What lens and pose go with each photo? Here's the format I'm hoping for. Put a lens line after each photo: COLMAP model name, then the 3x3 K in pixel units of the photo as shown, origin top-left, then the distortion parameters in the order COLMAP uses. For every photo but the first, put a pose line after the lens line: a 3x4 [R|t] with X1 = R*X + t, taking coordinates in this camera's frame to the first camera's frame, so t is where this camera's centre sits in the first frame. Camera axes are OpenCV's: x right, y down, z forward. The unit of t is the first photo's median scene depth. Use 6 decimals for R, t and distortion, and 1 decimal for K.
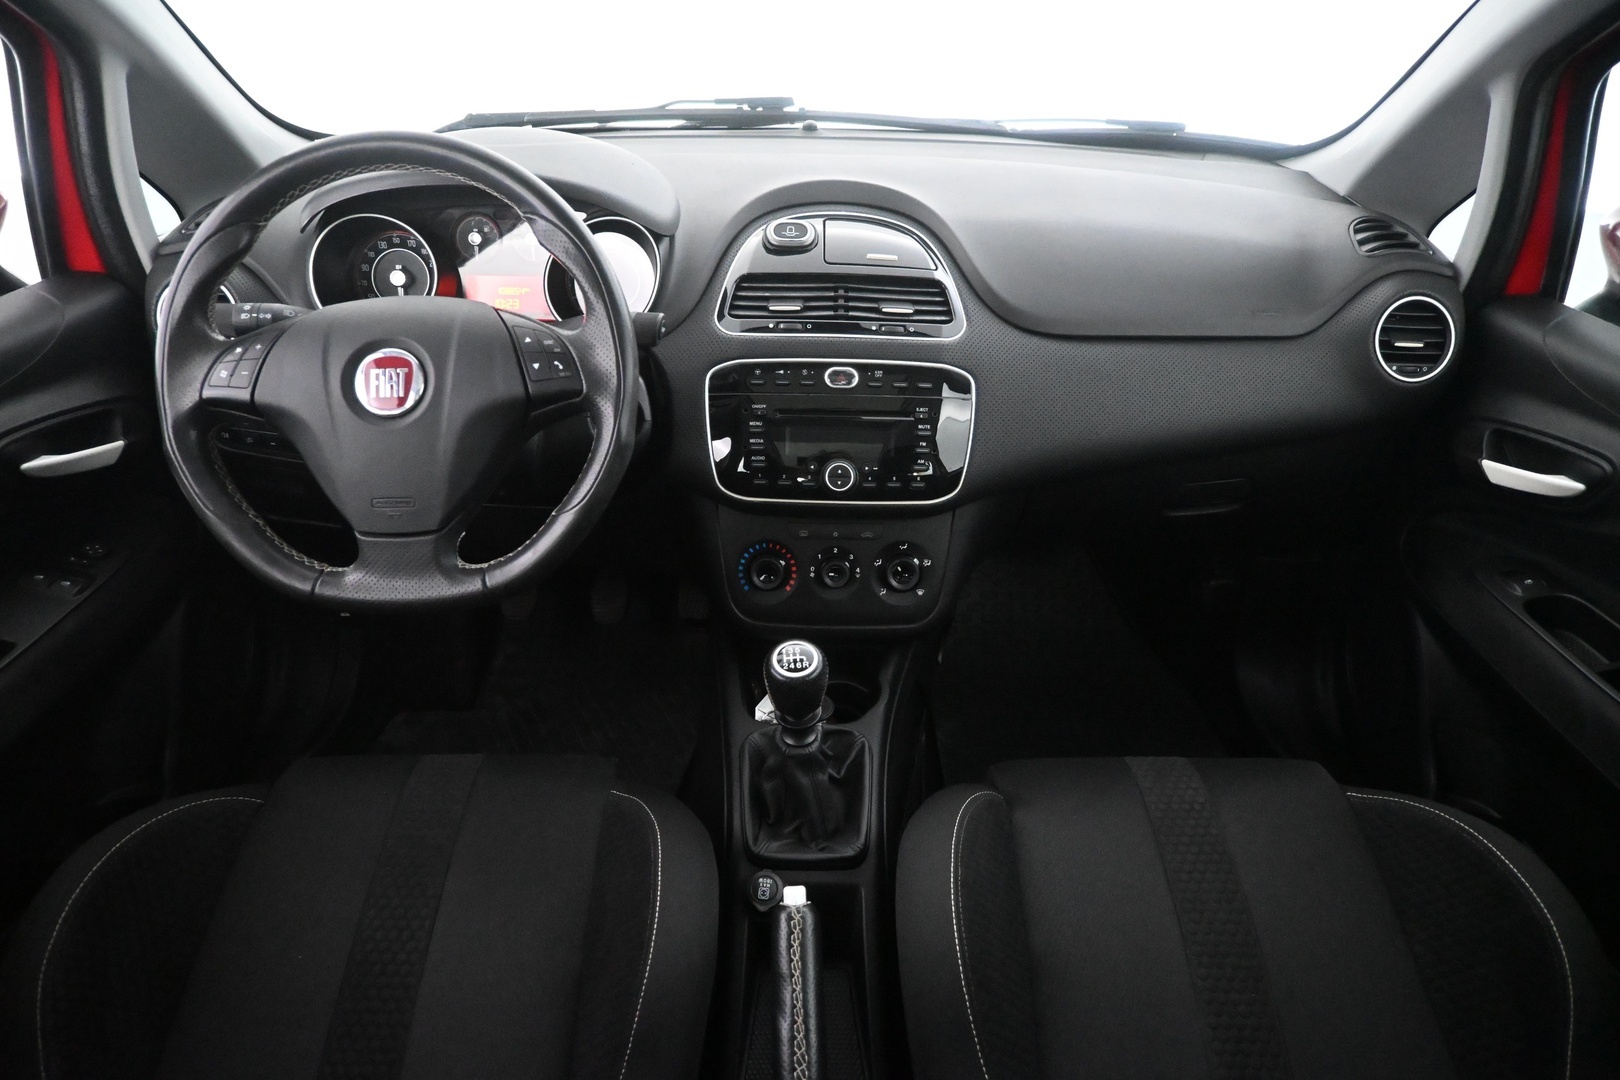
lens RADIAL K [[1094.2, 0, 809.9], [0, 1094.2, 533.2], [0, 0, 1]] dist [-0.002179, -0.001196]
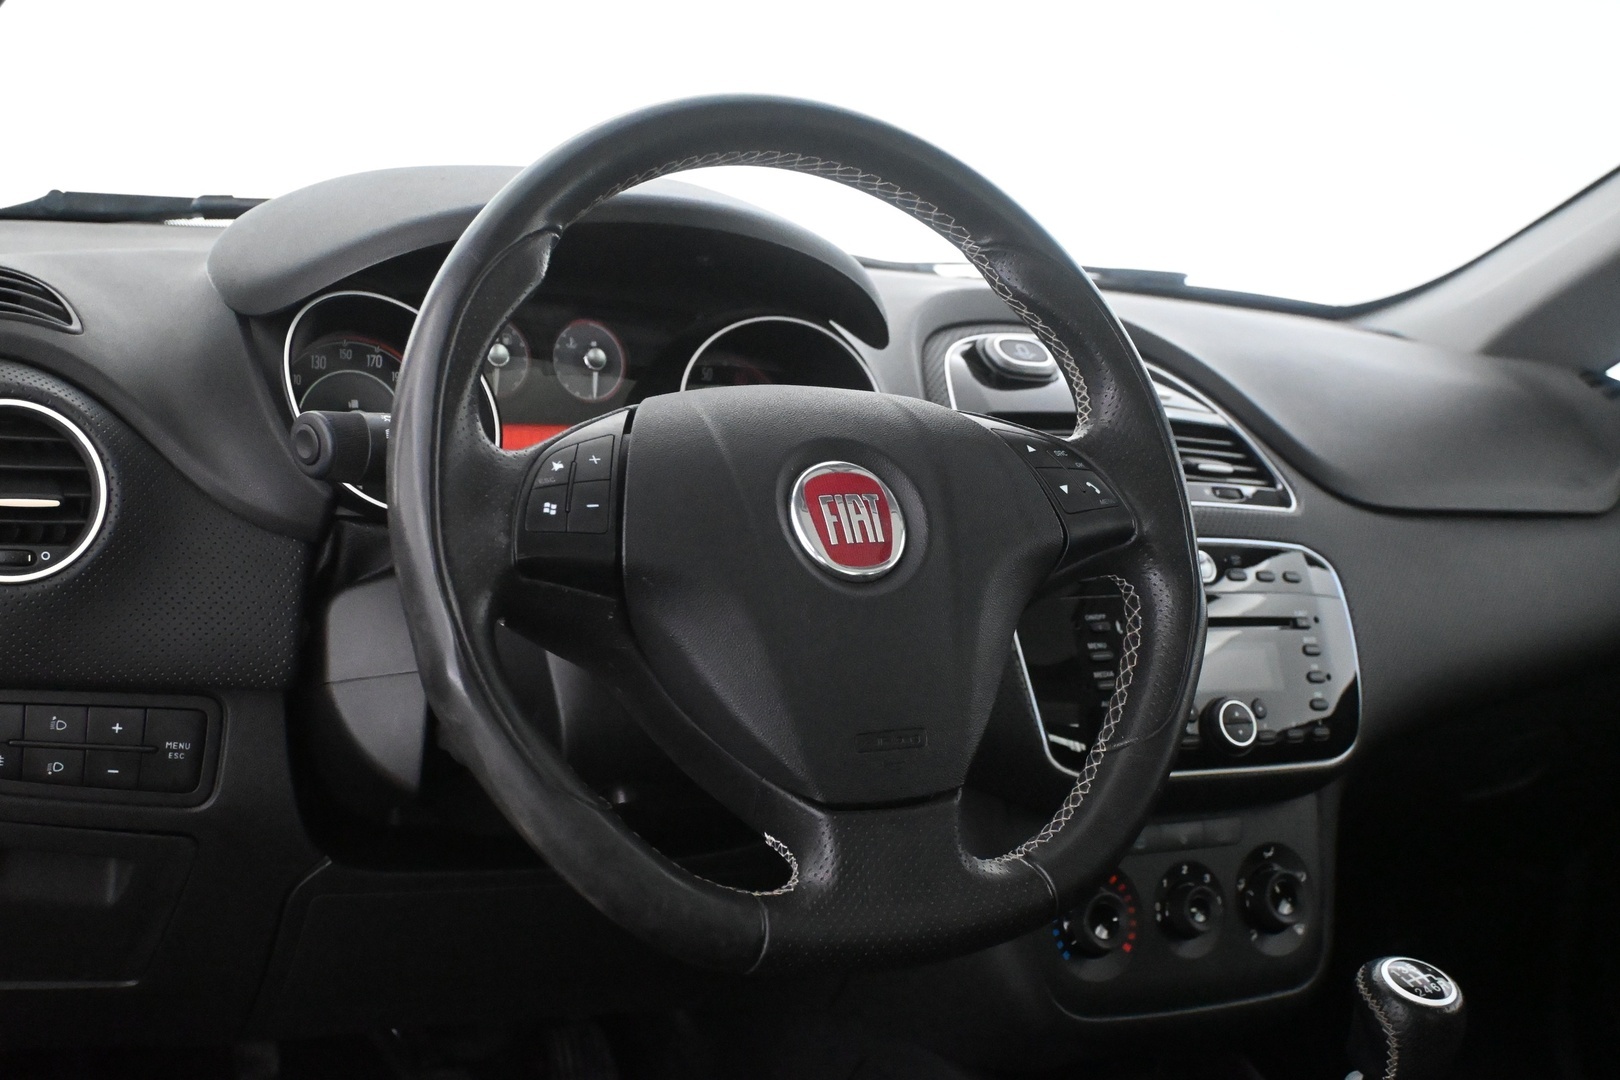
lens RADIAL K [[2114.9, 0, 806.6], [0, 2114.9, 534.8], [0, 0, 1]] dist [0.024373, 0.000000]
pose [[0.855920, -0.014975, 0.516892, -0.762337], [0.172388, 0.950664, -0.257915, 0.107360], [-0.487529, 0.309861, 0.816273, 0.138847]]
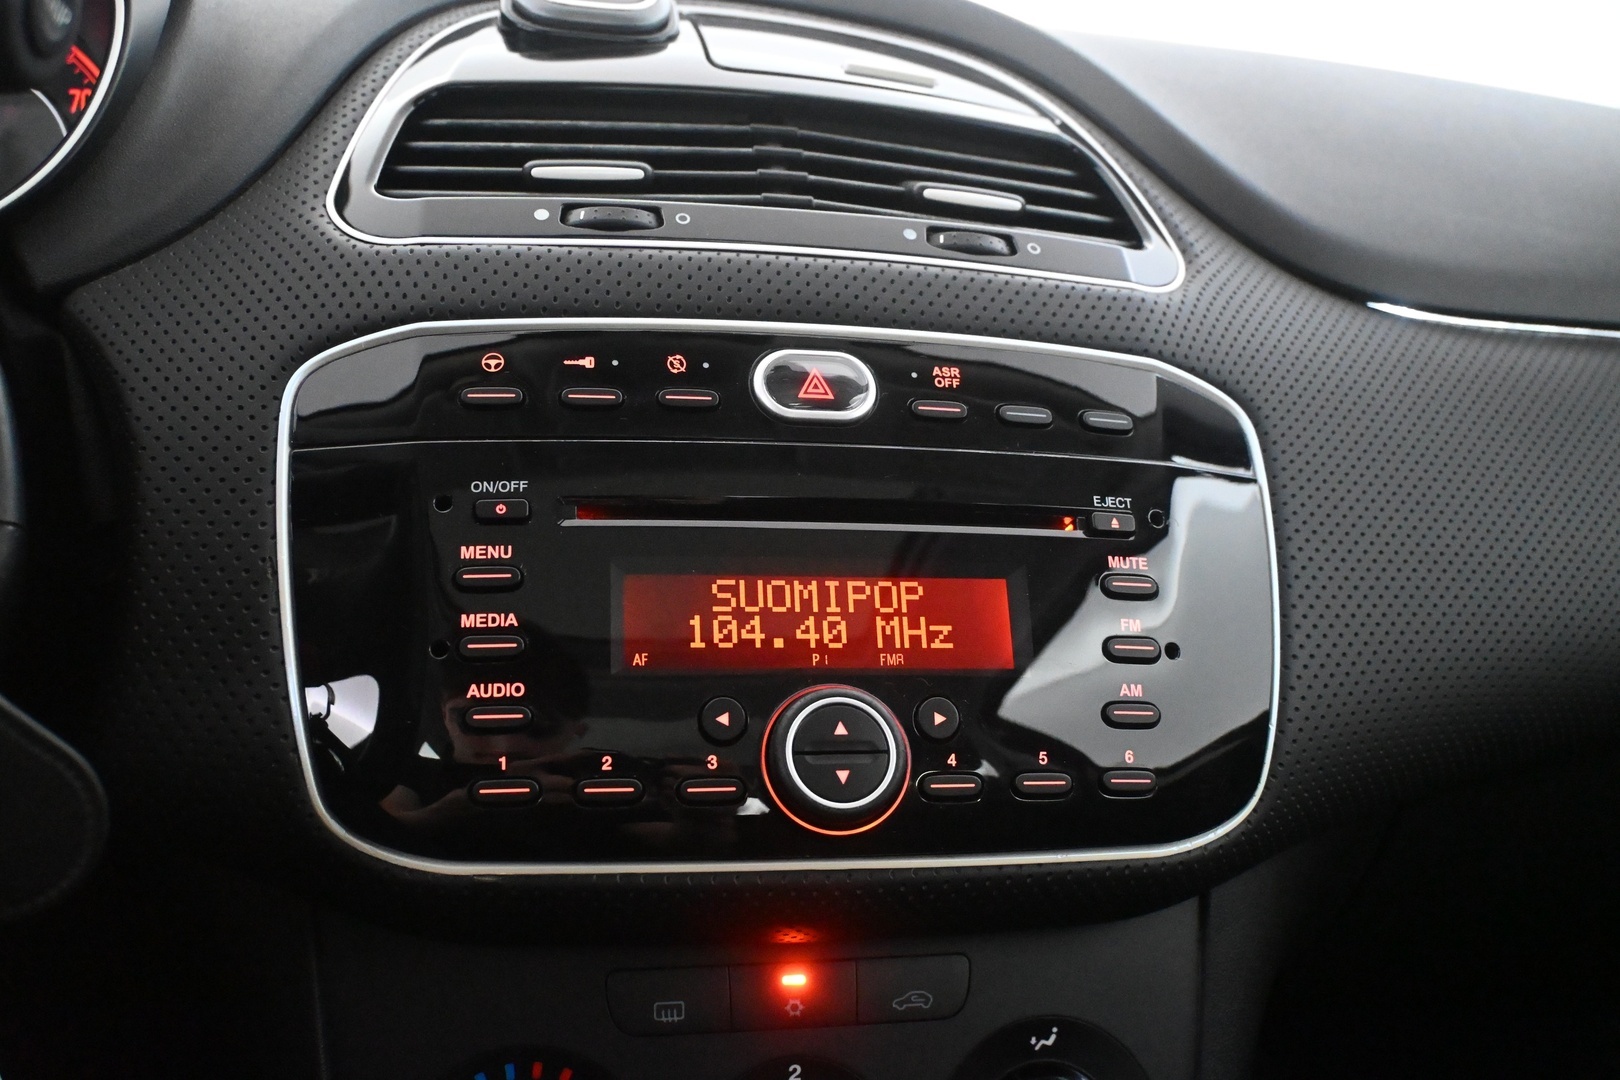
lens RADIAL K [[1563.0, 0, 806.5], [0, 1563.0, 517.7], [0, 0, 1]] dist [-0.007249, 0.000000]
pose [[0.978876, -0.000173, 0.204457, -0.050817], [0.064799, 0.948710, -0.309436, 0.005912], [-0.193917, 0.316148, 0.928680, 0.656848]]
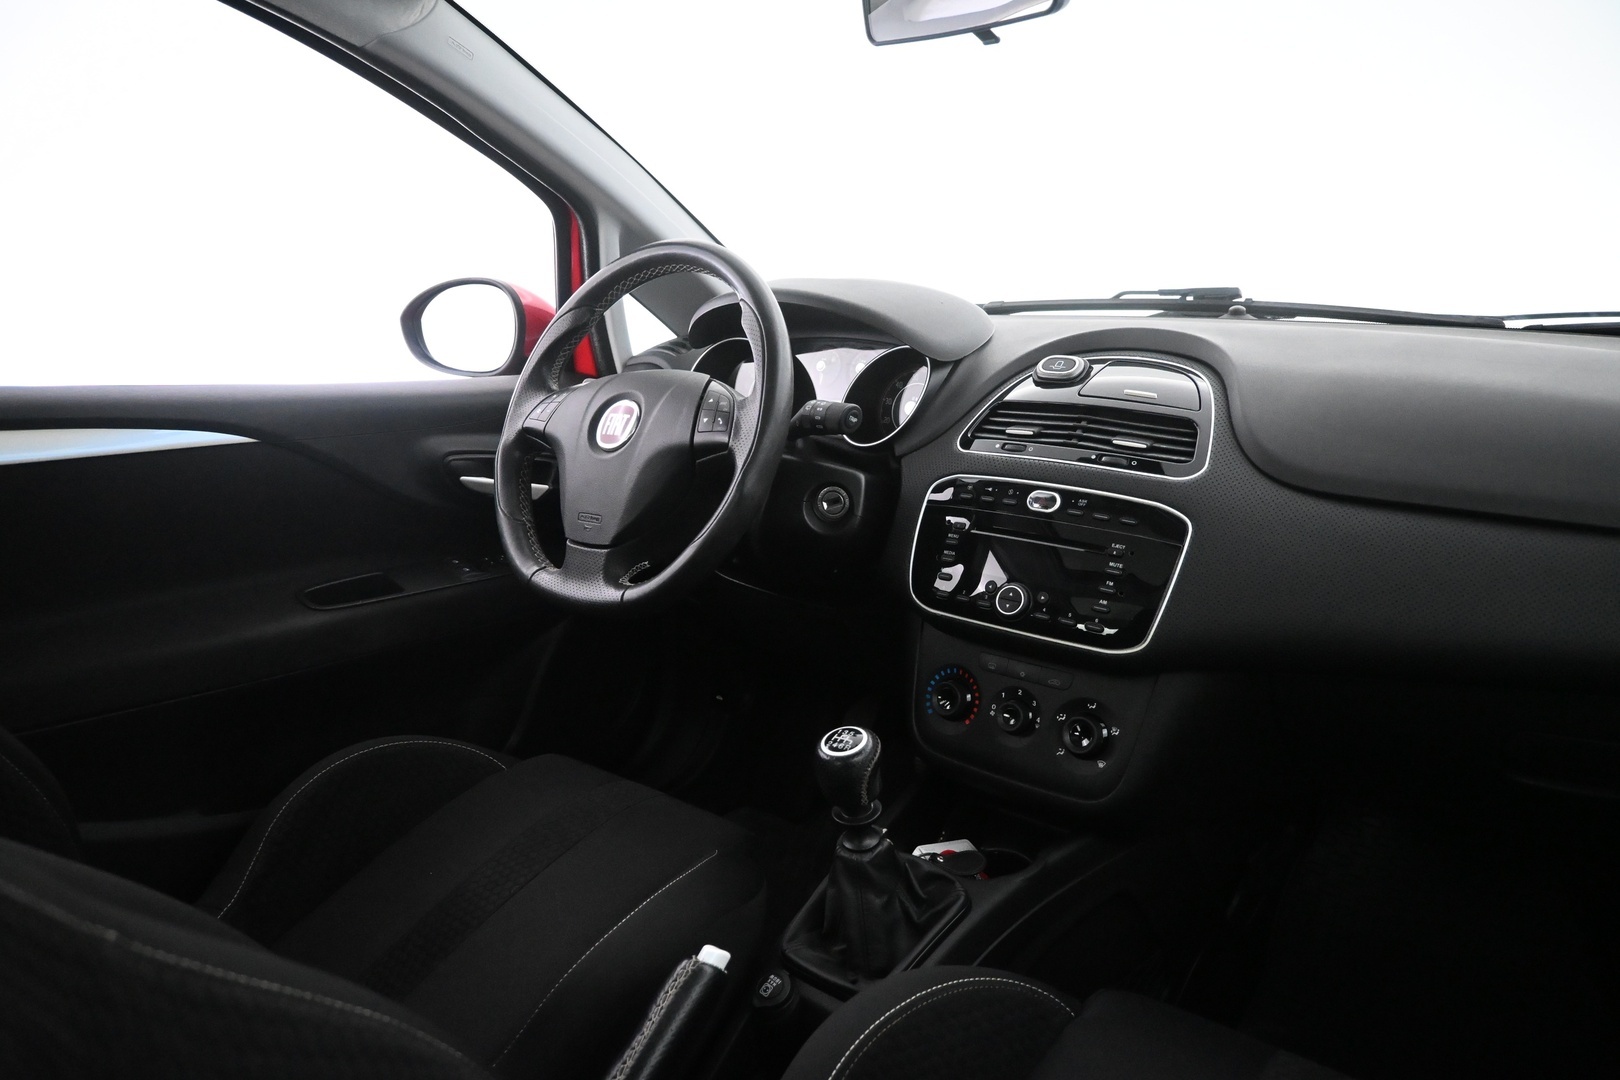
lens RADIAL K [[1094.2, 0, 810.4], [0, 1094.2, 537.9], [0, 0, 1]] dist [-0.002179, -0.001196]
pose [[0.771858, 0.134490, -0.621408, 0.460999], [-0.289066, 0.944746, -0.154583, 0.090224], [0.566283, 0.298944, 0.768086, 0.175087]]
